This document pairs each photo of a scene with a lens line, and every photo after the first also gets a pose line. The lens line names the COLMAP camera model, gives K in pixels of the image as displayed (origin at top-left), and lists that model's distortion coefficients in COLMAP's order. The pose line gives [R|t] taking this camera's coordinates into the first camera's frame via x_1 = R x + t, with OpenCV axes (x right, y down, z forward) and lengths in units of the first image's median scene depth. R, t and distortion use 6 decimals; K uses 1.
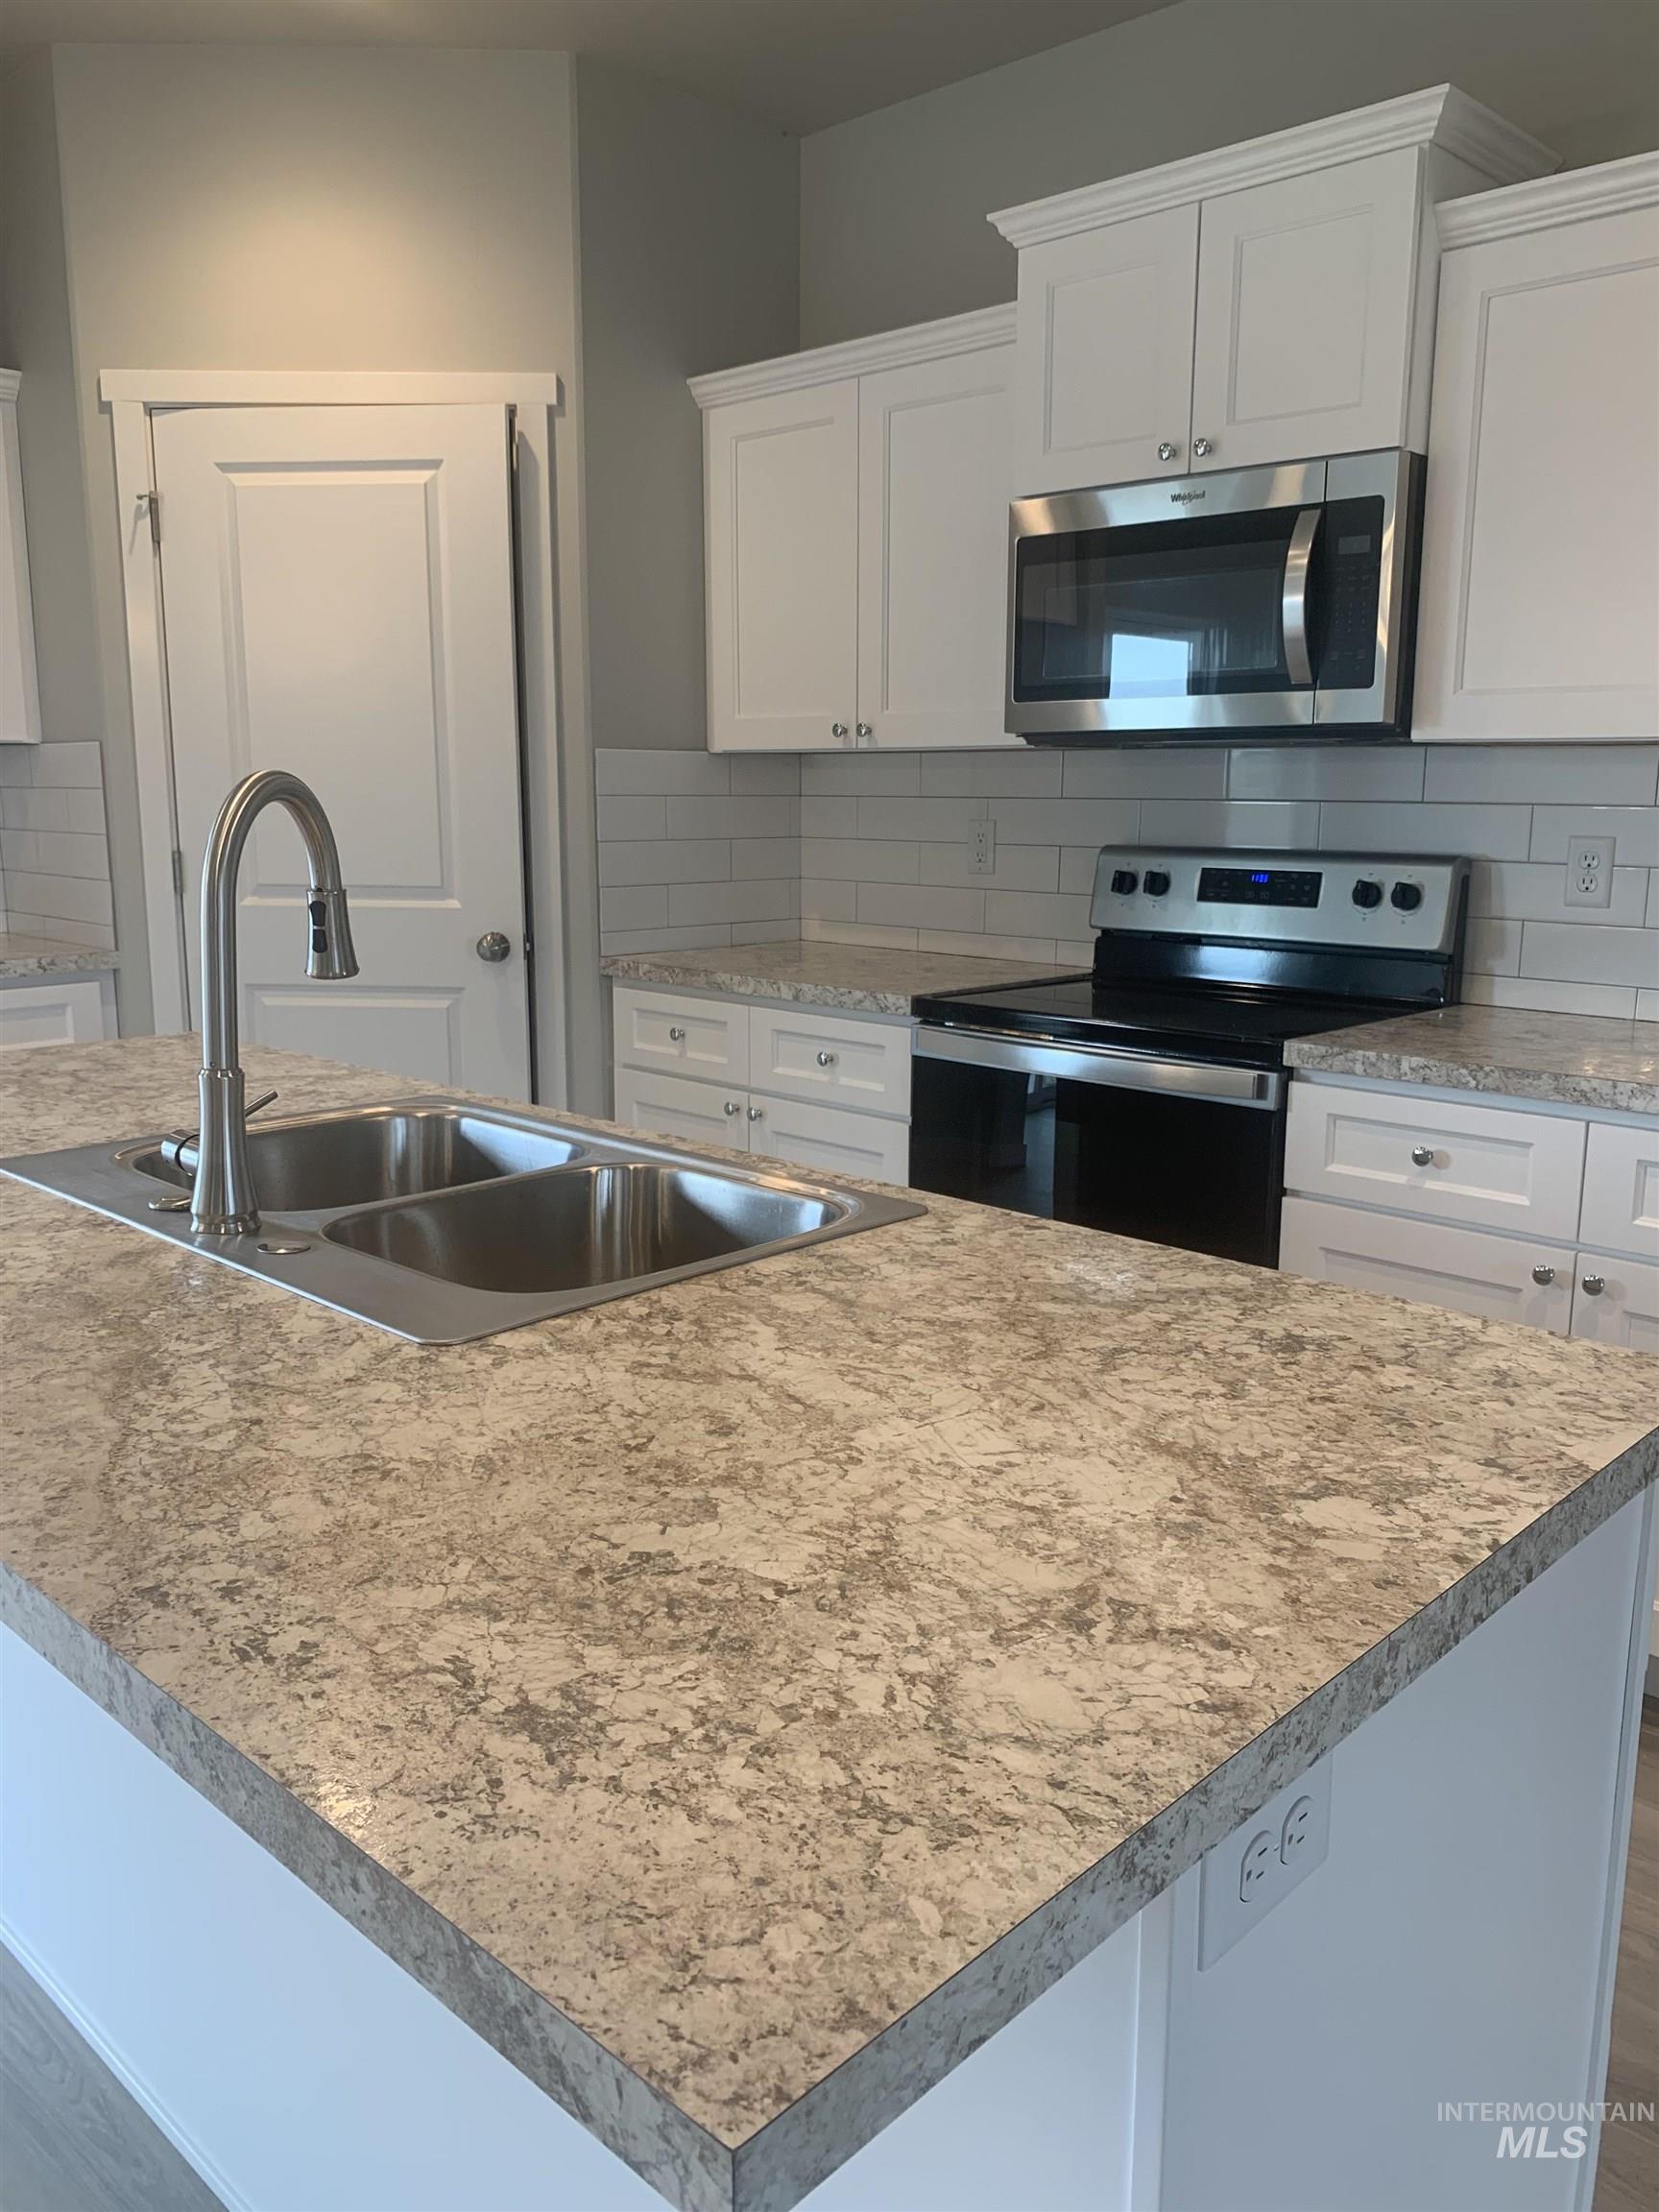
lens RADIAL K [[1697.0, 0, 829.5], [0, 1697.0, 1106.0], [0, 0, 1]] dist [0.072351, -0.126318]
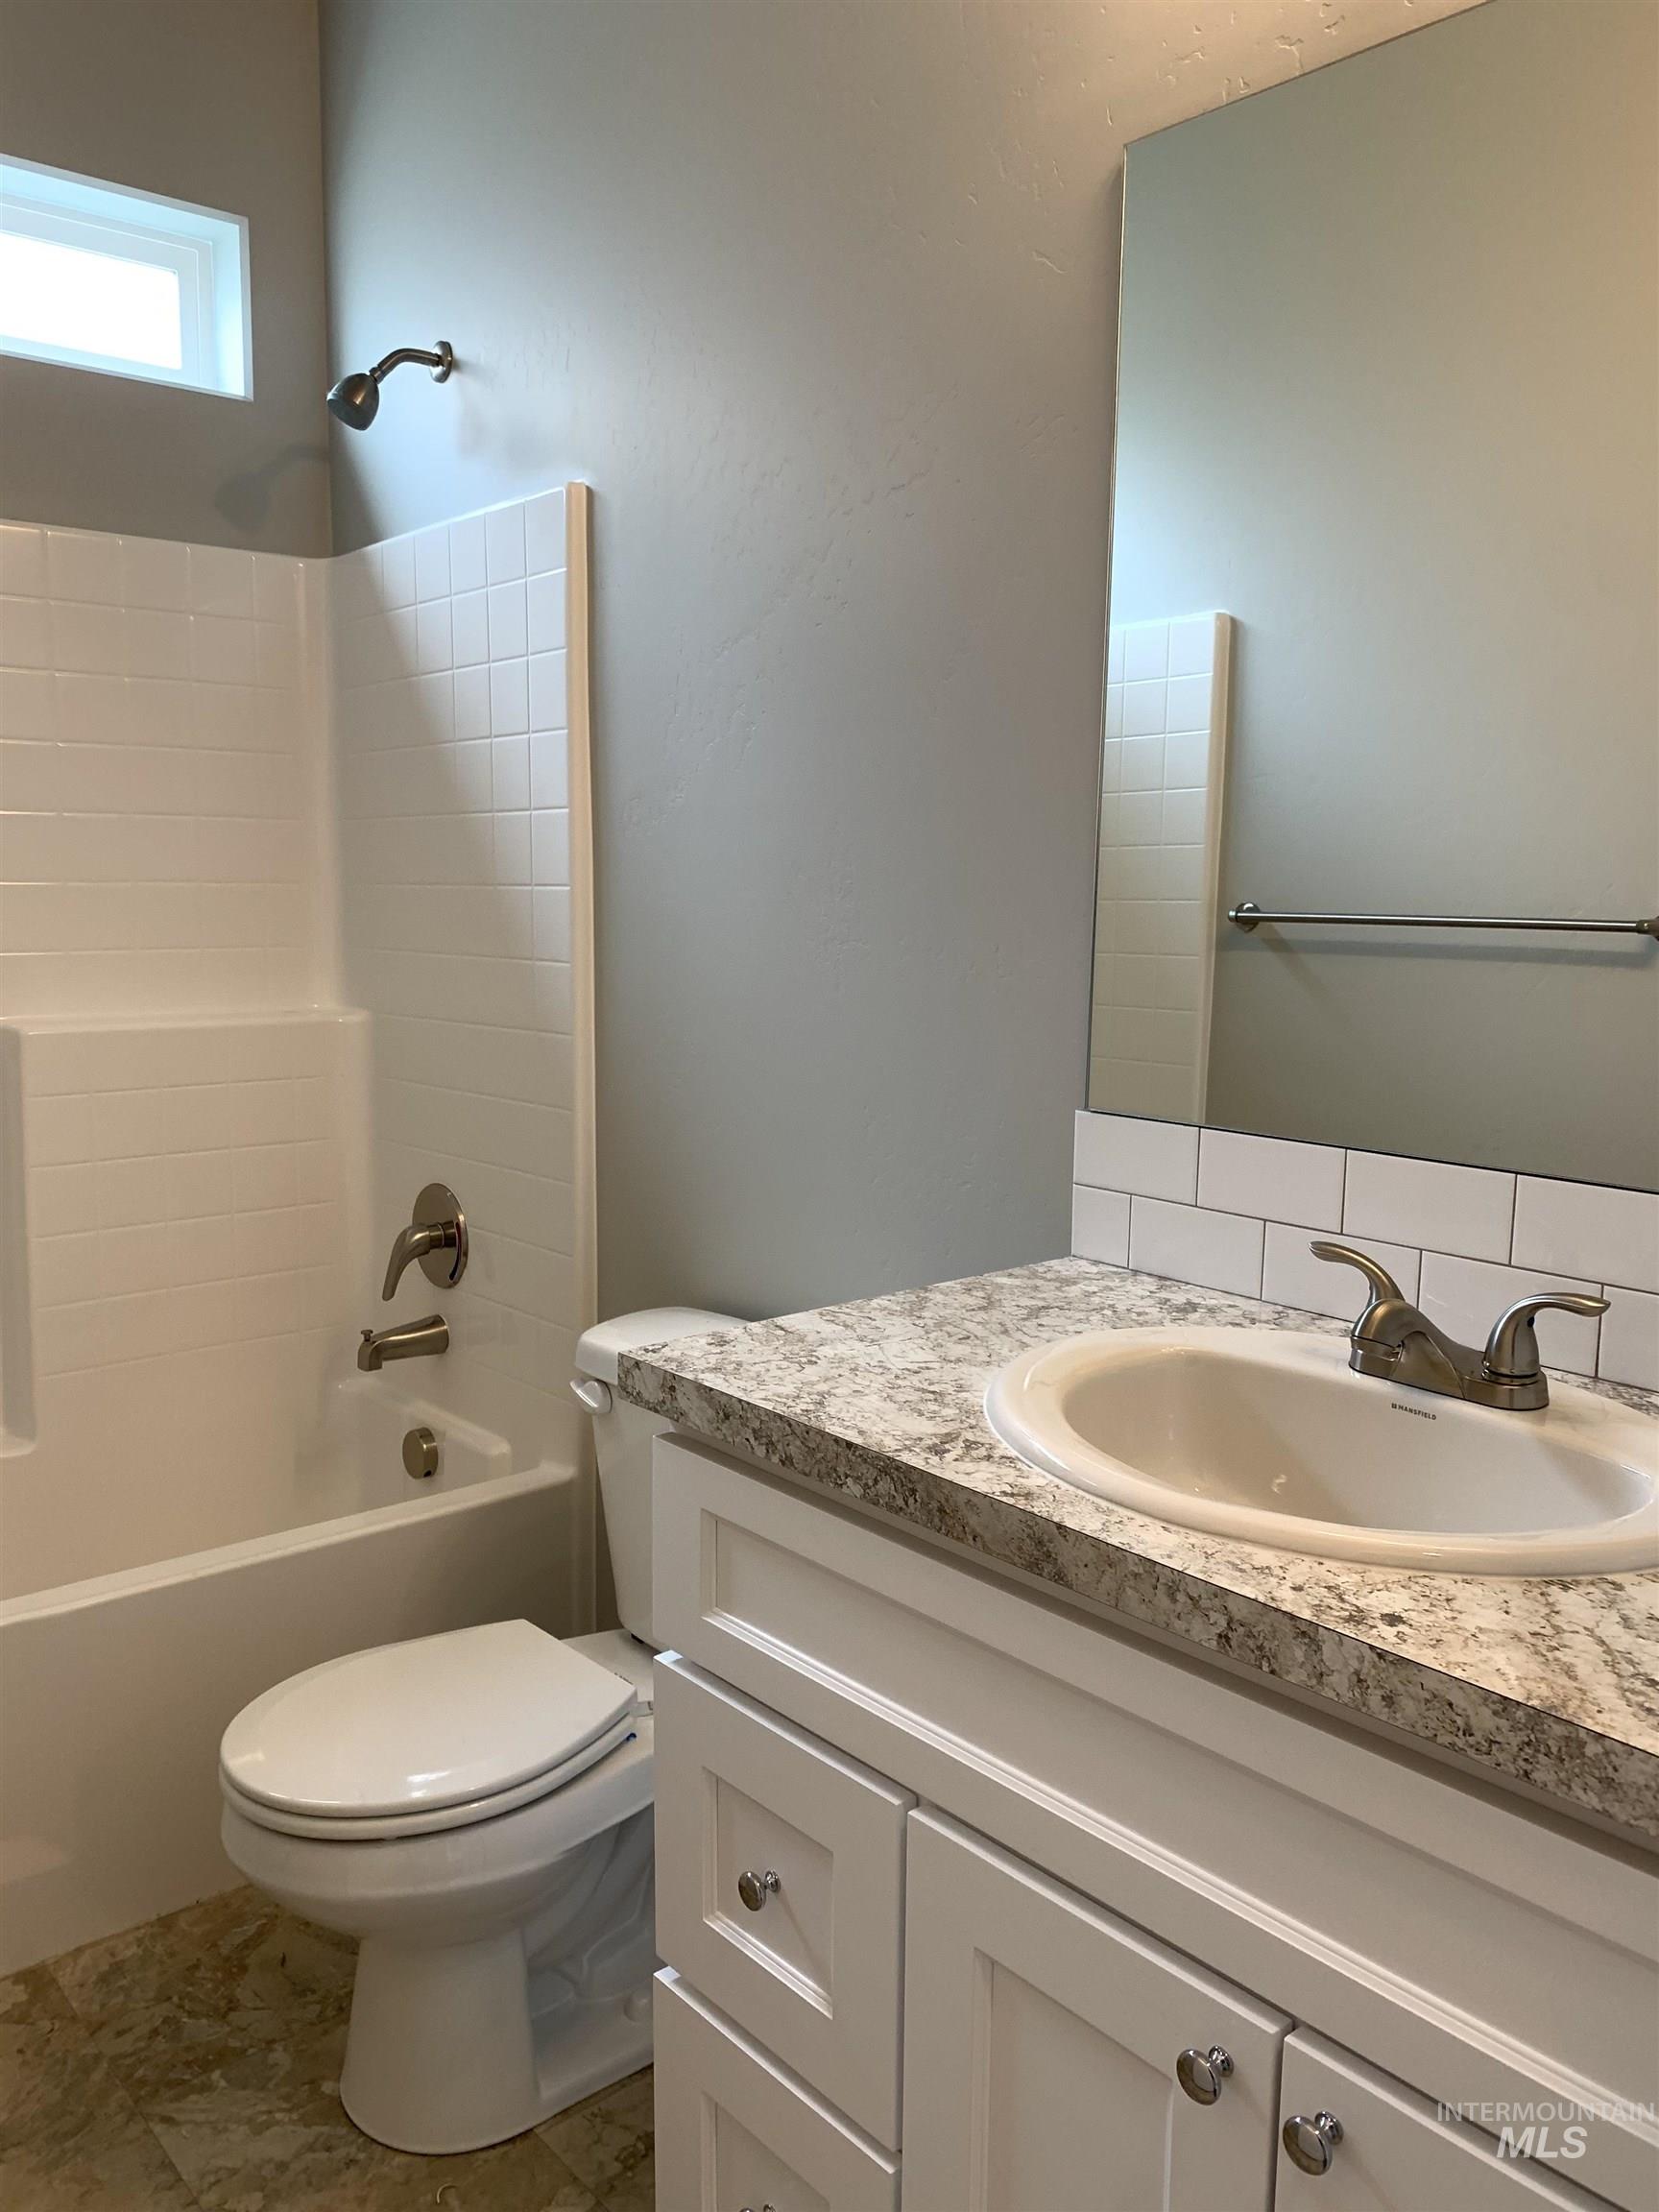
lens RADIAL K [[1702.5, 0, 829.5], [0, 1702.5, 1106.0], [0, 0, 1]] dist [0.194134, -0.297650]
pose [[0.995775, 0.016523, -0.090324, 0.121212], [-0.021633, 0.998202, -0.055891, 0.067968], [0.089238, 0.057609, 0.994343, -0.285852]]
